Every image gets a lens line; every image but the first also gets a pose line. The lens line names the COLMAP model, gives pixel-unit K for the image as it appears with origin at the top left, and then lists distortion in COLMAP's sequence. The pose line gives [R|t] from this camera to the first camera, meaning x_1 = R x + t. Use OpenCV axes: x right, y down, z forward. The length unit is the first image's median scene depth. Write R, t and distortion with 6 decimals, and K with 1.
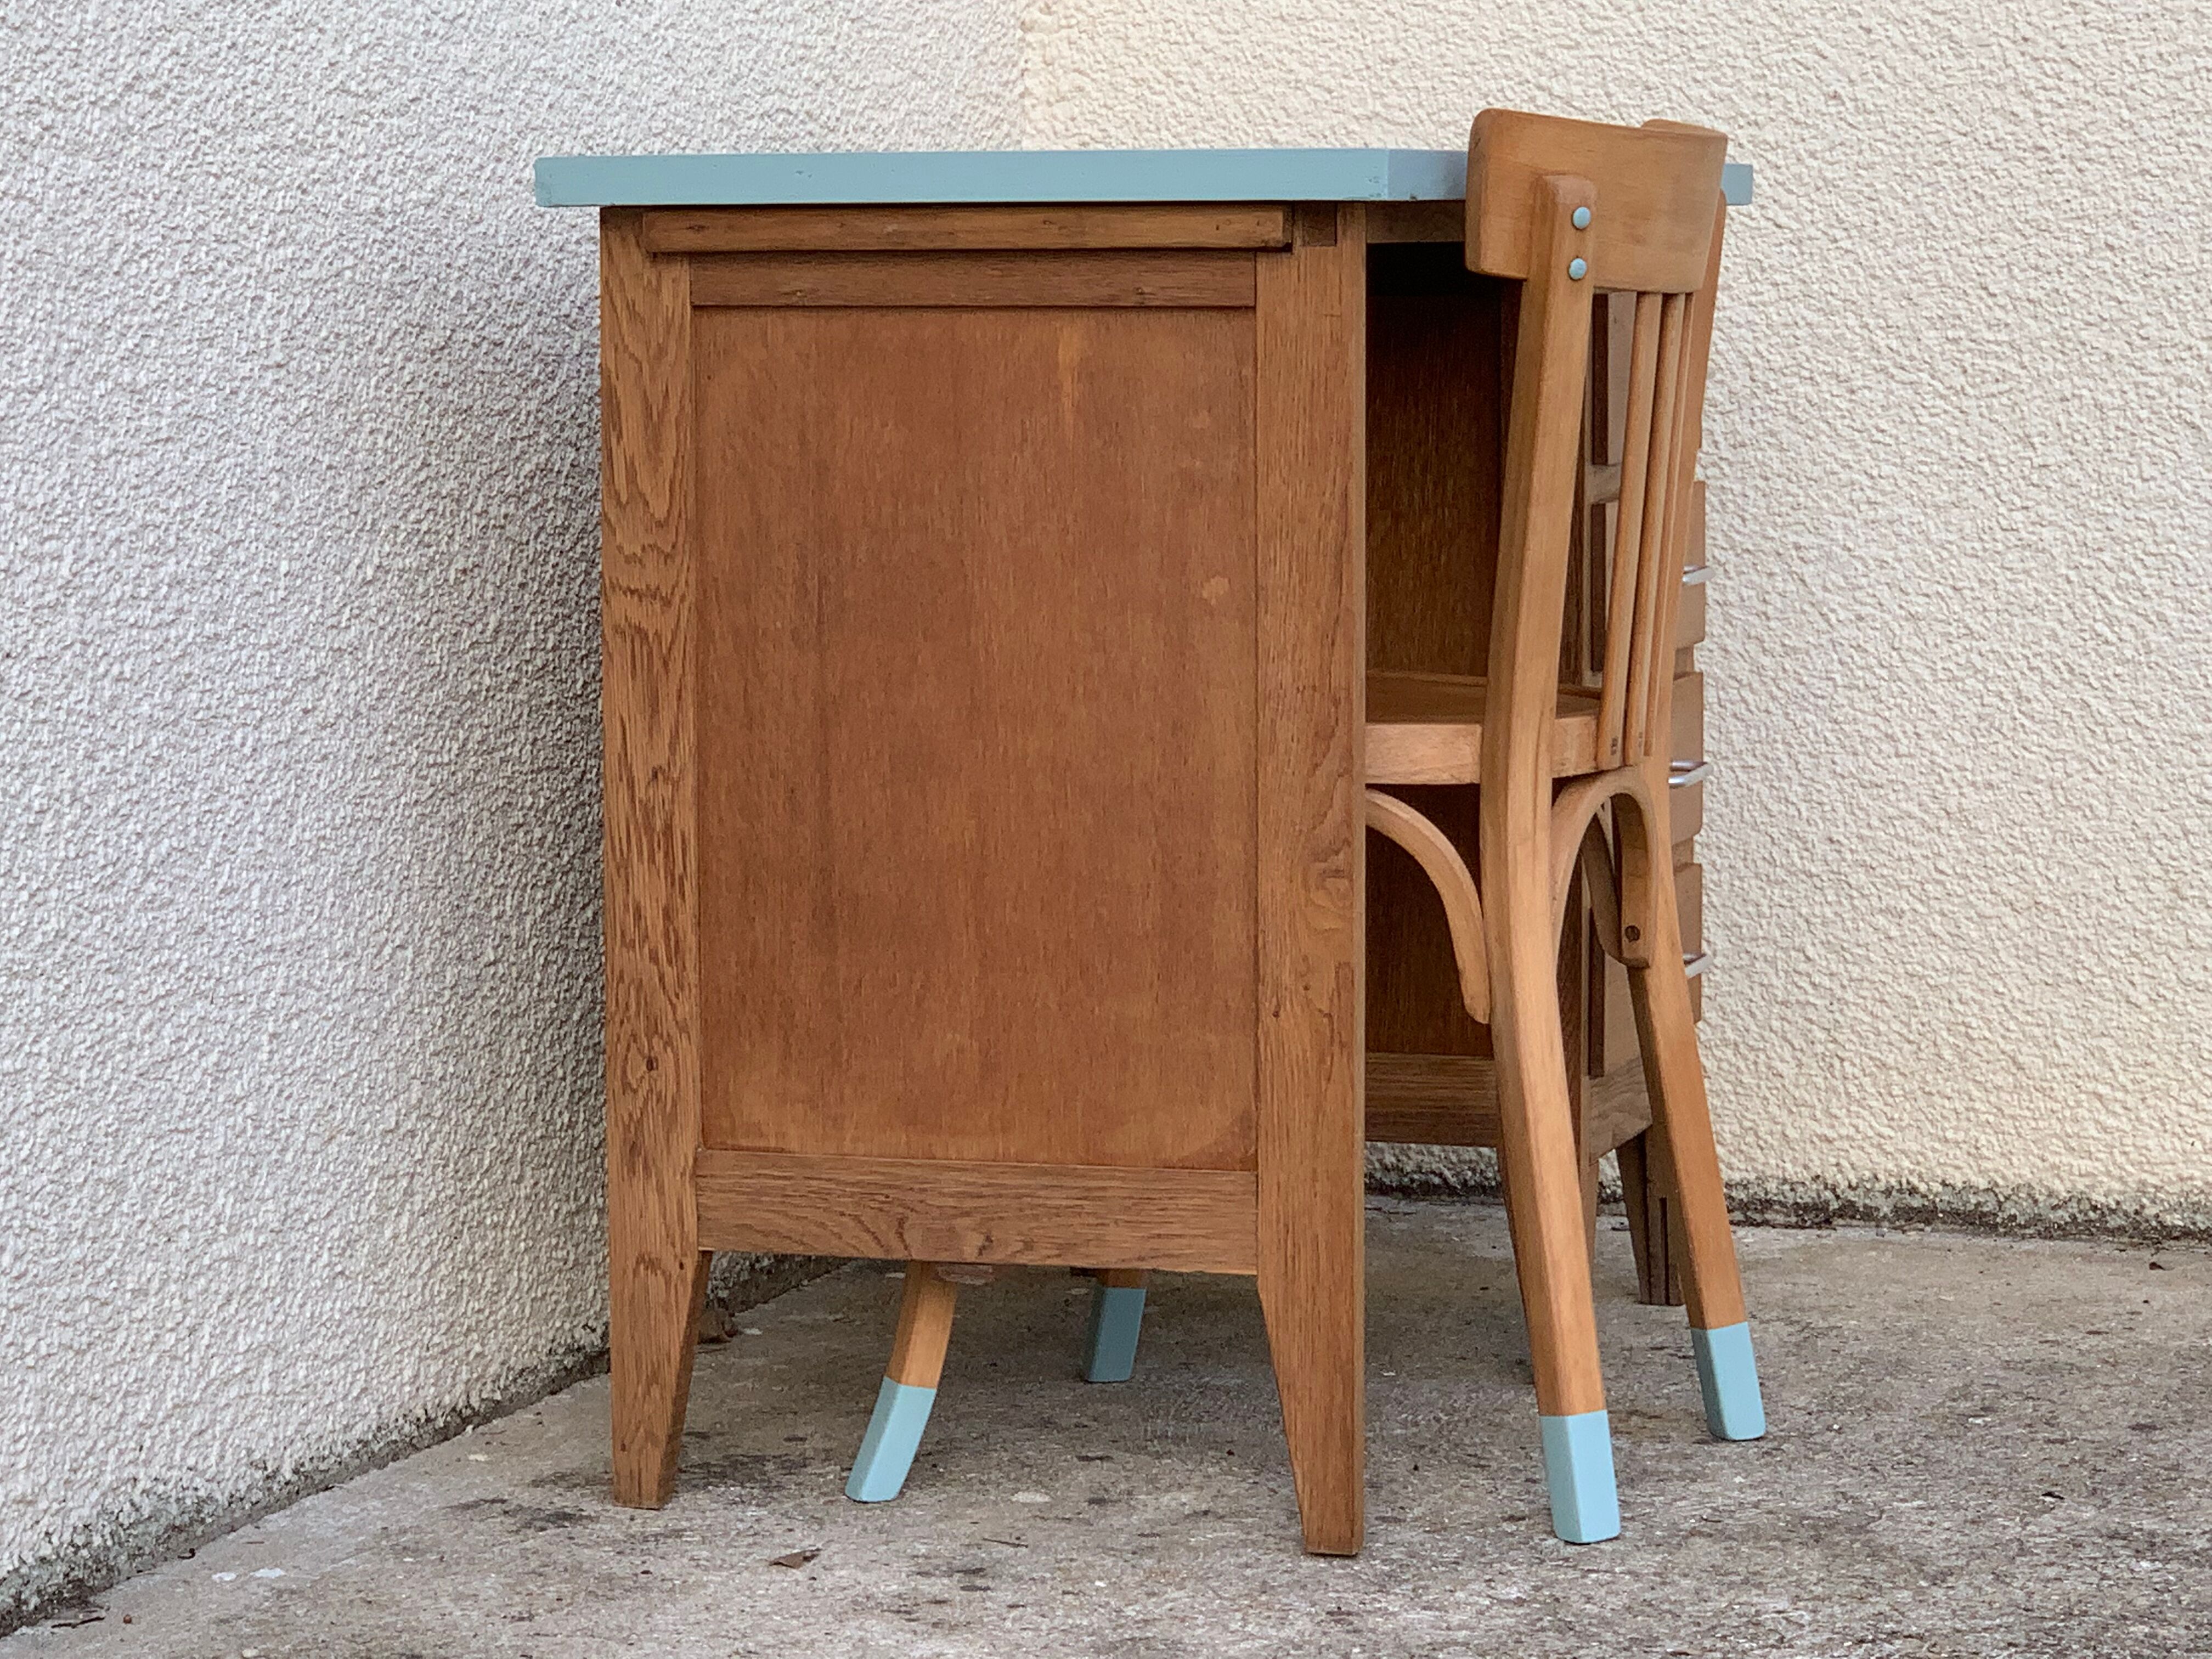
lens RADIAL K [[6034.8, 0, 1003.9], [0, 6034.8, 838.2], [0, 0, 1]] dist [-0.056112, 0.000000]
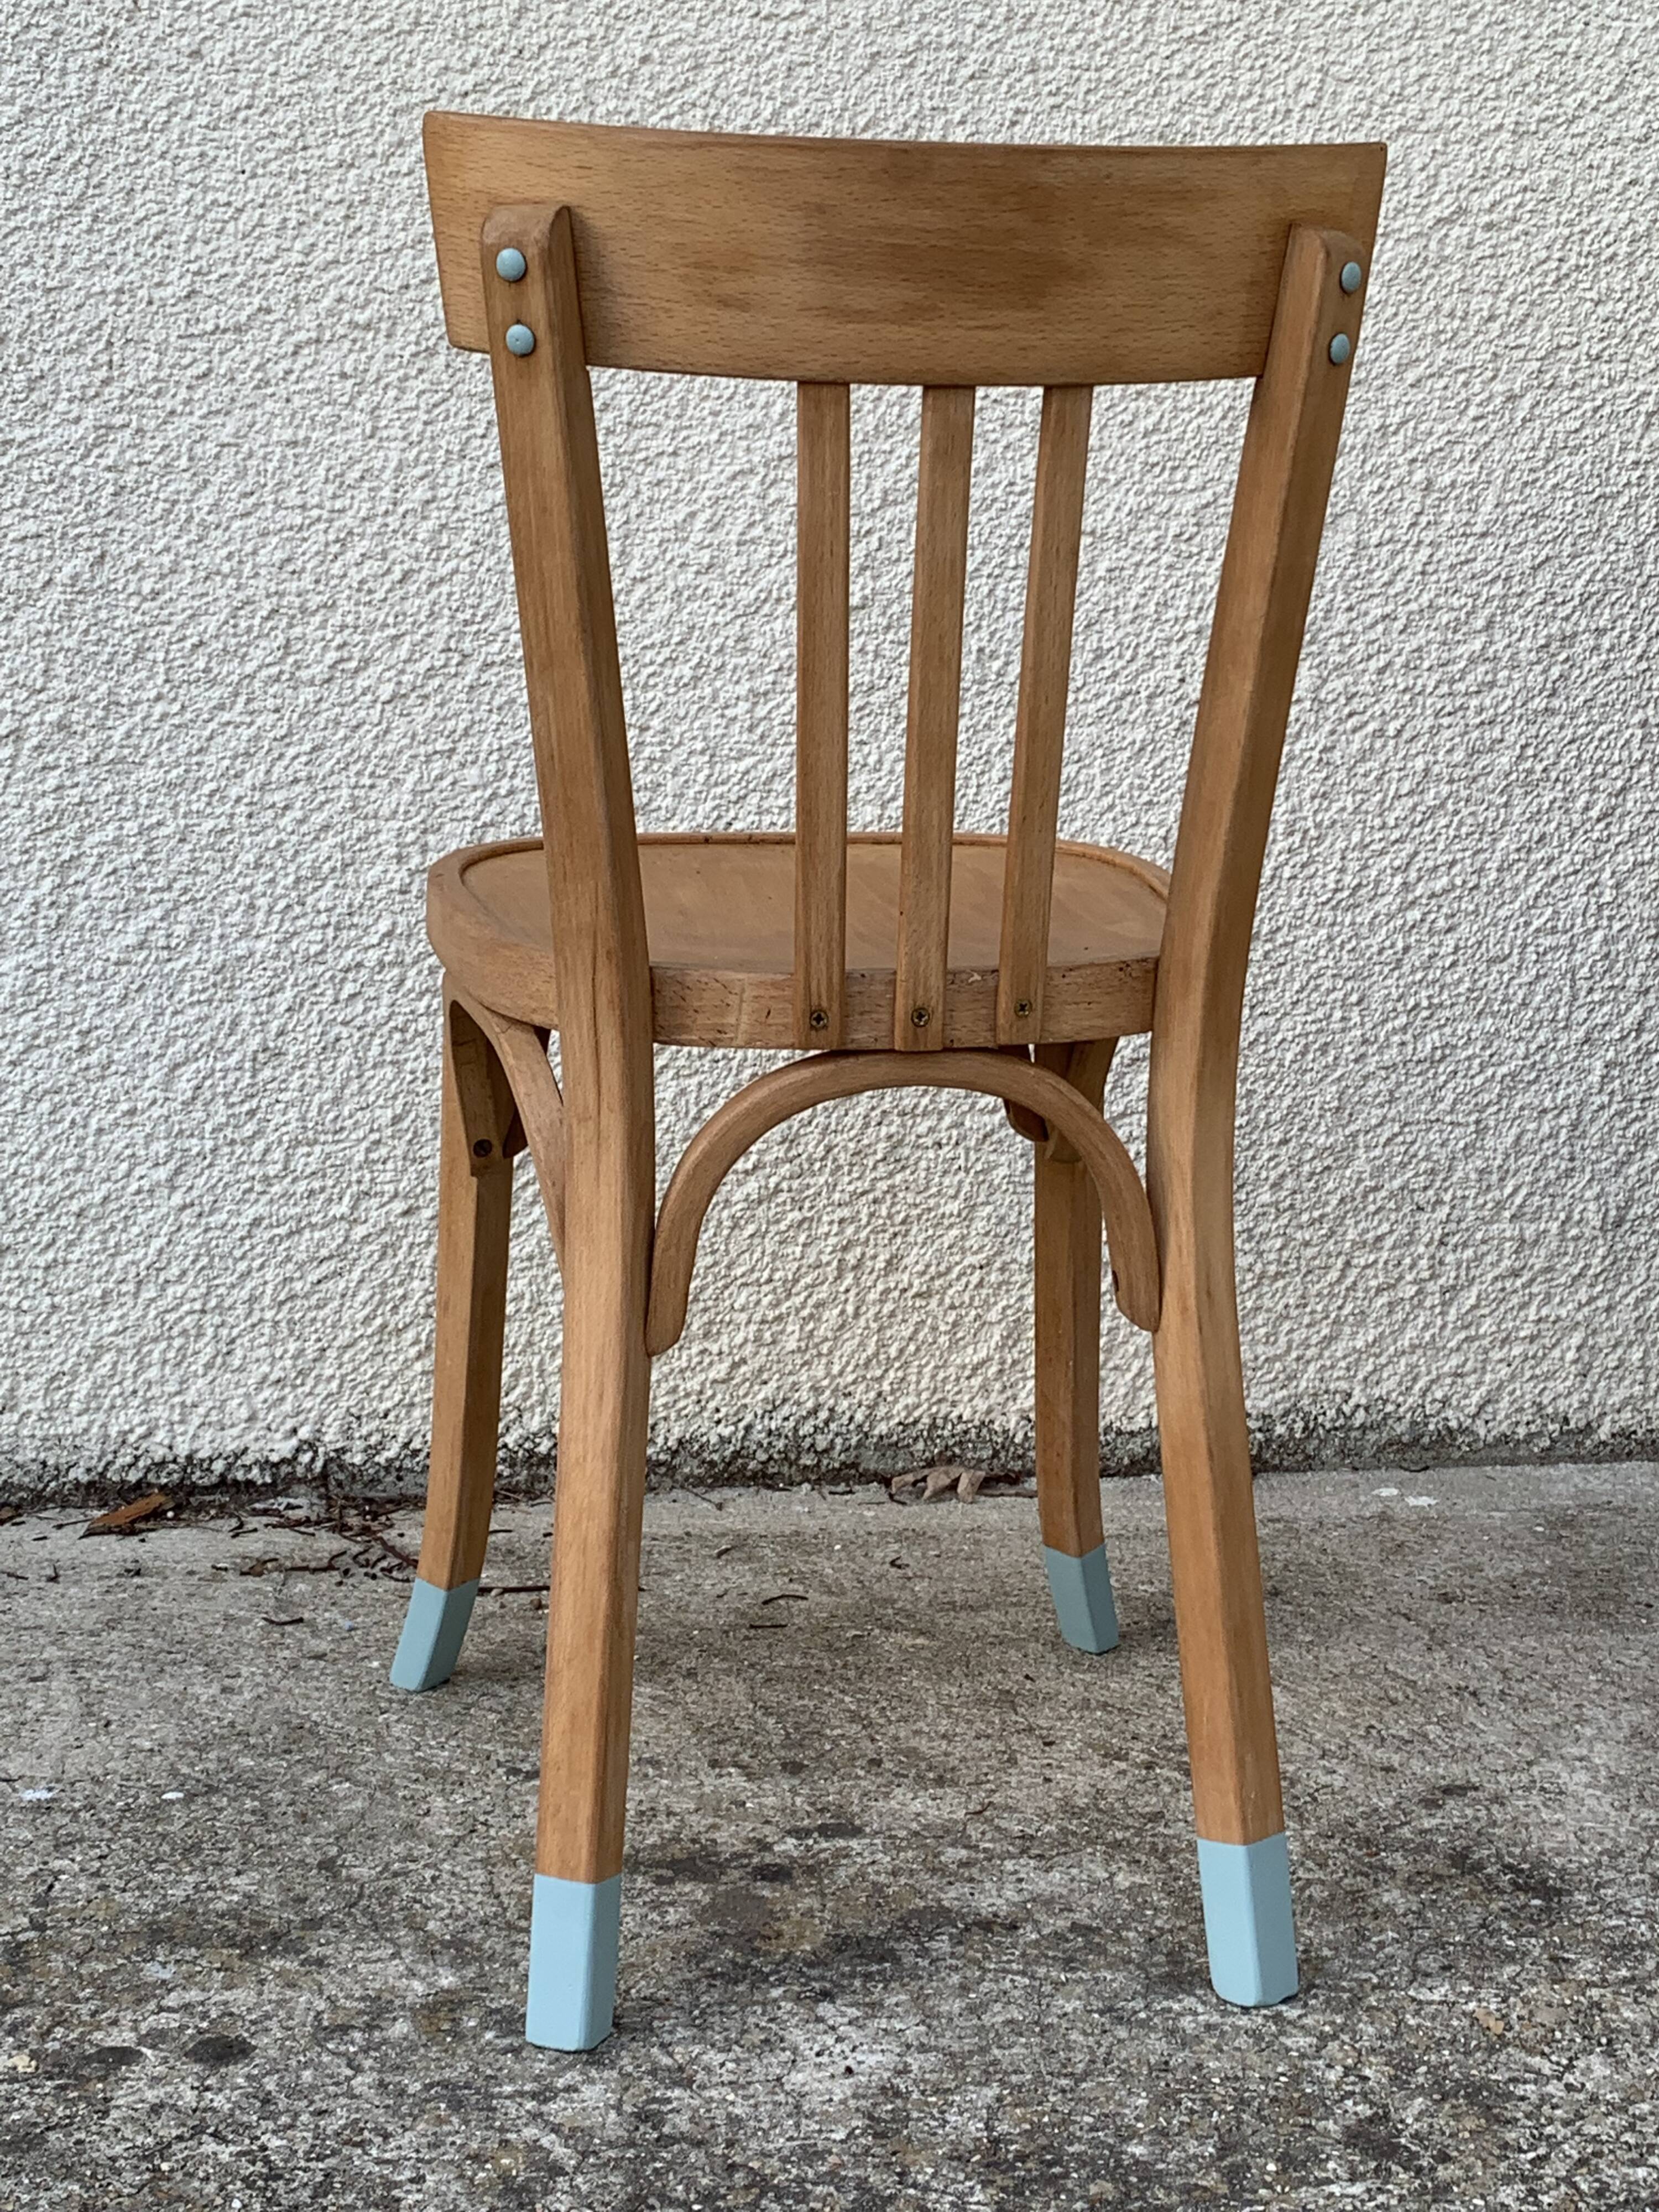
lens RADIAL K [[3221.6, 0, 835.3], [0, 3221.6, 1093.1], [0, 0, 1]] dist [0.081955, 0.000000]
pose [[0.455595, 0.181592, -0.871469, 0.354663], [-0.103454, 0.983140, 0.150776, -0.040001], [0.884155, 0.021464, 0.466700, 0.577550]]
